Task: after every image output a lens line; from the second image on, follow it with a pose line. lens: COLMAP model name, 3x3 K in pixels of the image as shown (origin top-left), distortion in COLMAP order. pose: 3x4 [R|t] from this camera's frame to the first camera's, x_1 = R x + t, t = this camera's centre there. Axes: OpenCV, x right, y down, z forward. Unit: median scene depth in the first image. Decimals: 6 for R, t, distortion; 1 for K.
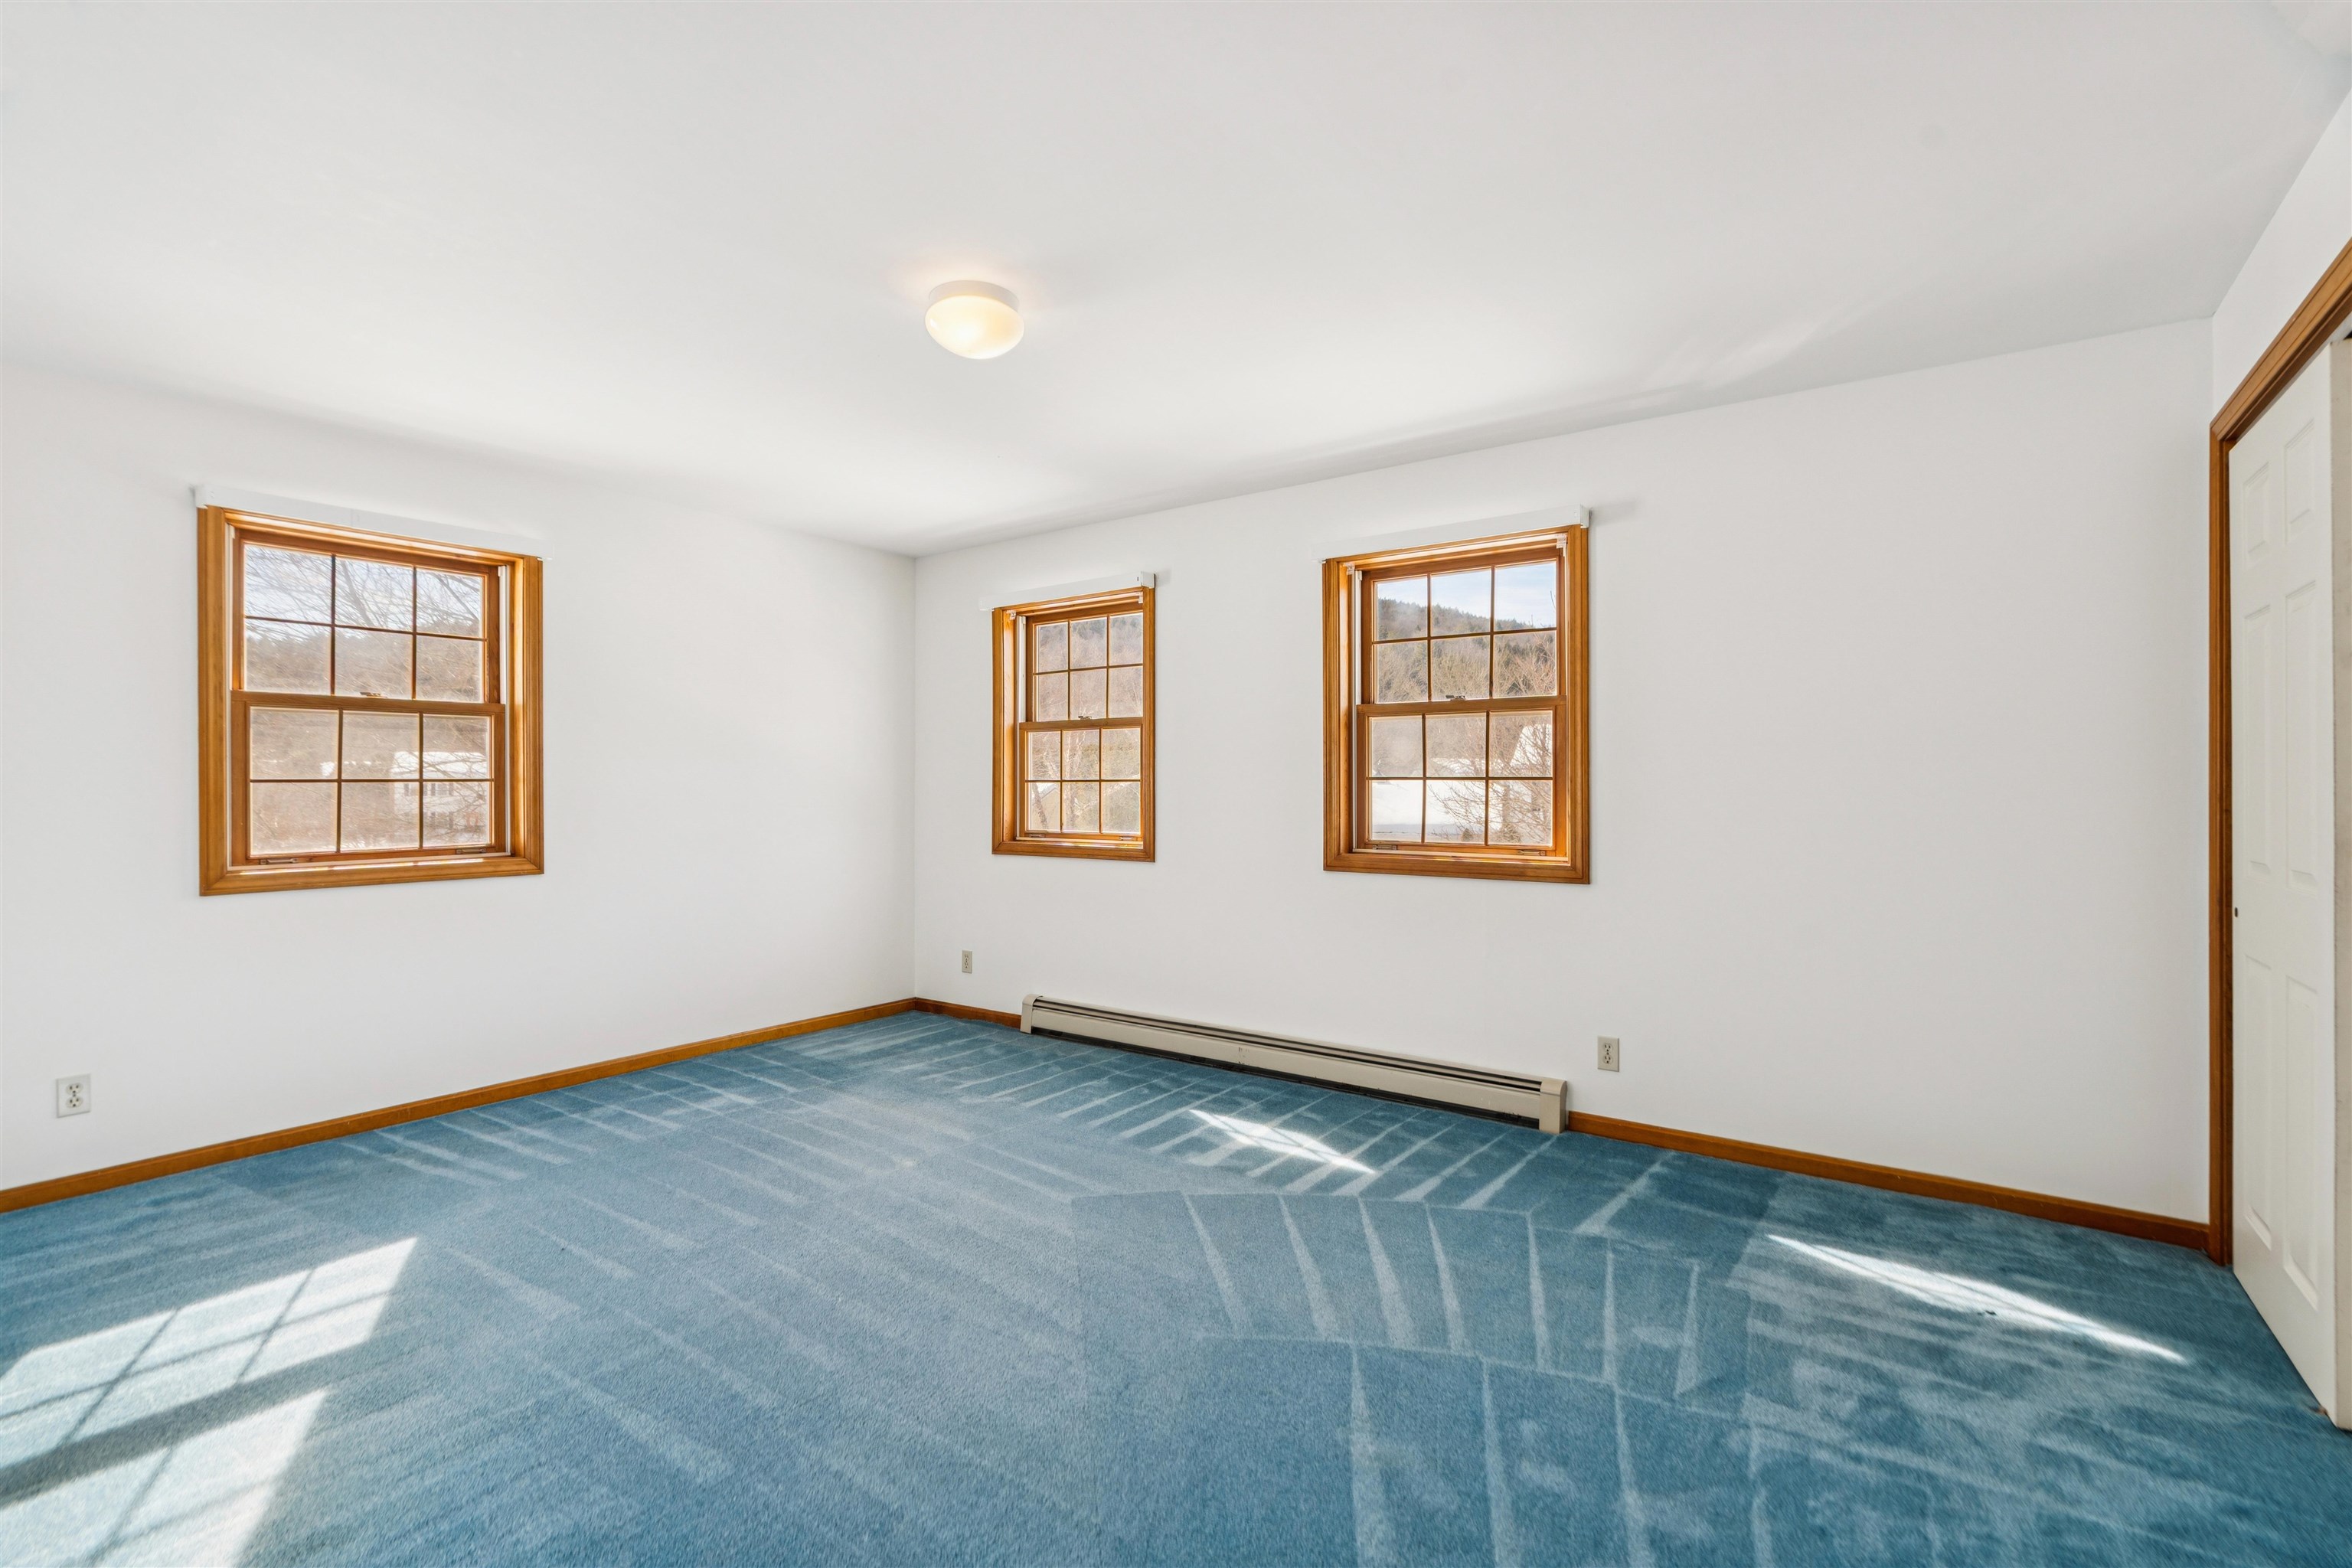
lens RADIAL K [[1049.8, 0, 1172.9], [0, 1049.8, 794.1], [0, 0, 1]] dist [0.002913, 0.002542]
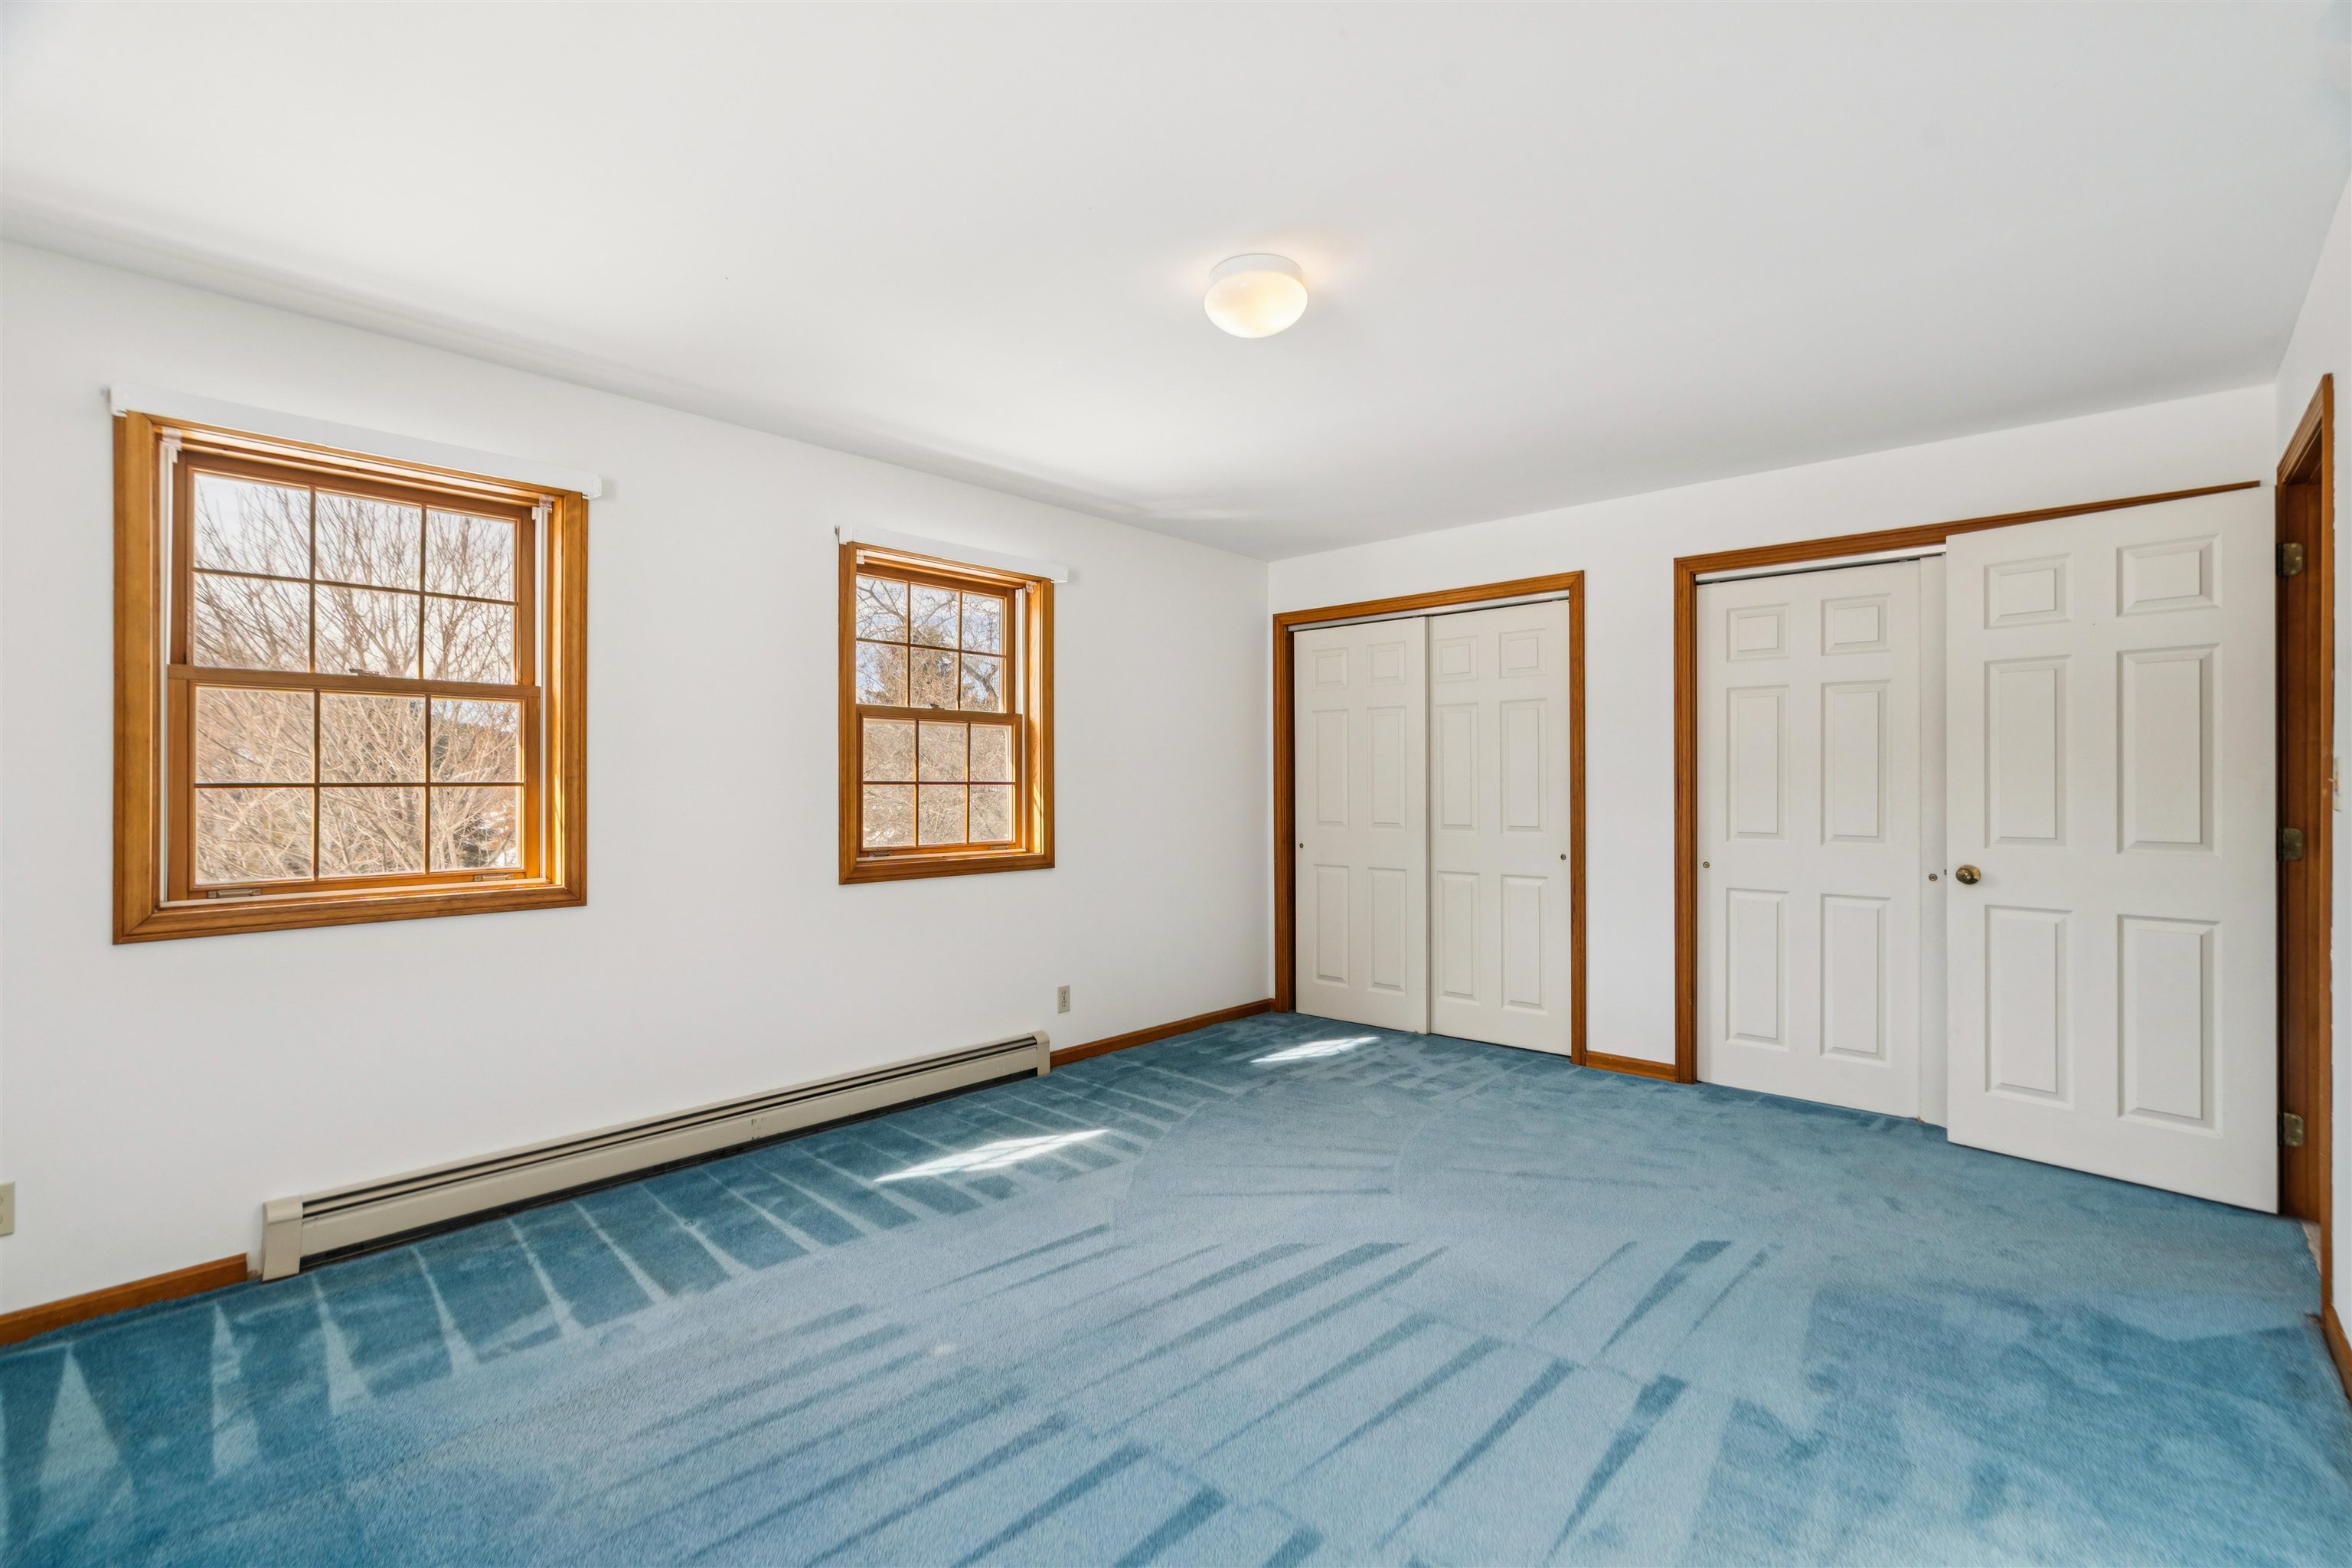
lens RADIAL K [[1049.8, 0, 1172.6], [0, 1049.8, 790.8], [0, 0, 1]] dist [0.002913, 0.002542]
pose [[0.125055, -0.002083, 0.992148, -0.813513], [0.014748, 0.999891, 0.000241, -0.003572], [-0.992040, 0.014602, 0.125072, 0.689551]]
